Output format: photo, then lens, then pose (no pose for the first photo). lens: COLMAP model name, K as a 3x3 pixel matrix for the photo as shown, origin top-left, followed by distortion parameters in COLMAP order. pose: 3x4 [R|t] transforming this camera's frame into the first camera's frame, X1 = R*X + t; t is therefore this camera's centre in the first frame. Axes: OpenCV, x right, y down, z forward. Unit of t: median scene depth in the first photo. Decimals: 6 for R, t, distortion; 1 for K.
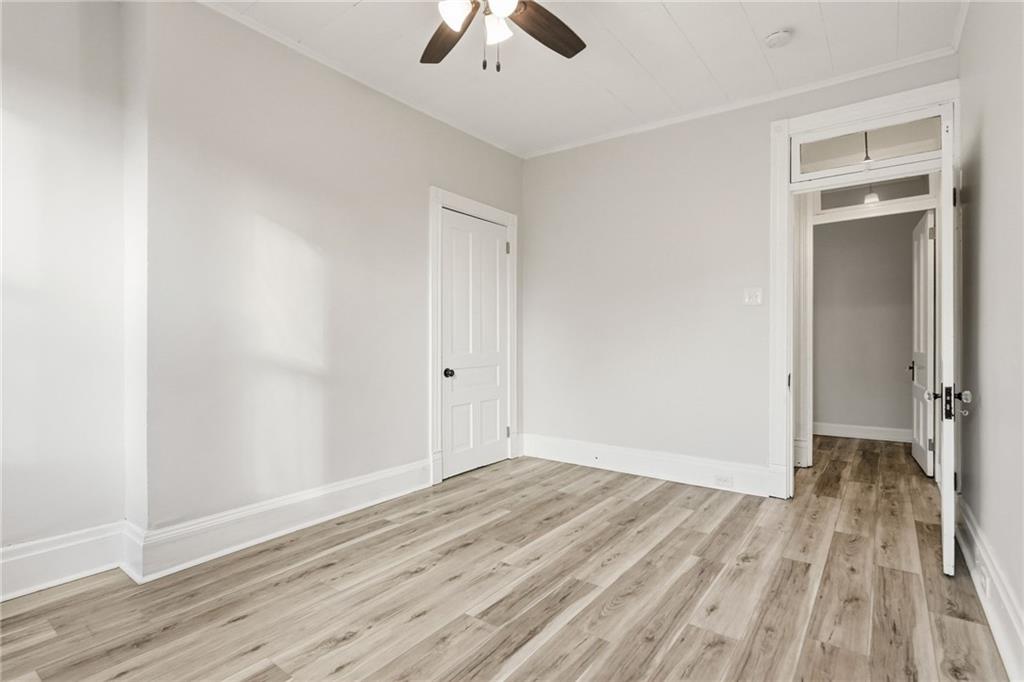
lens RADIAL K [[519.5, 0, 512.0], [0, 519.5, 341.0], [0, 0, 1]] dist [-0.001421, 0.000412]
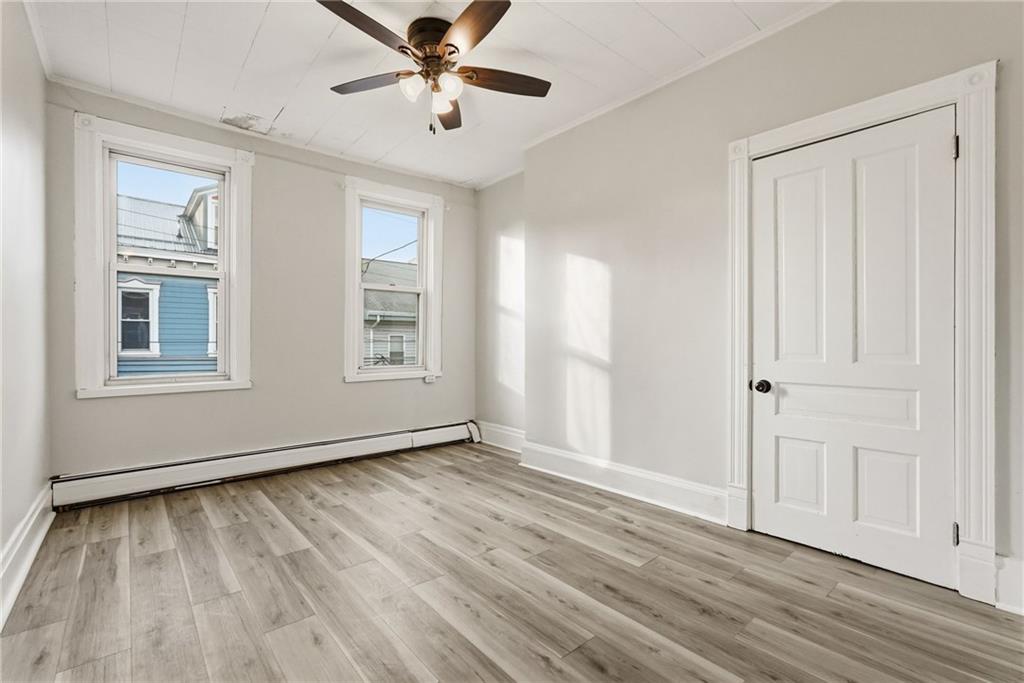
lens RADIAL K [[473.5, 0, 517.6], [0, 473.5, 342.0], [0, 0, 1]] dist [-0.002488, 0.001118]
pose [[-0.247742, -0.000090, -0.968826, 0.782548], [-0.002777, 0.999996, 0.000617, 0.001241], [0.968822, 0.002843, -0.247741, 1.102210]]
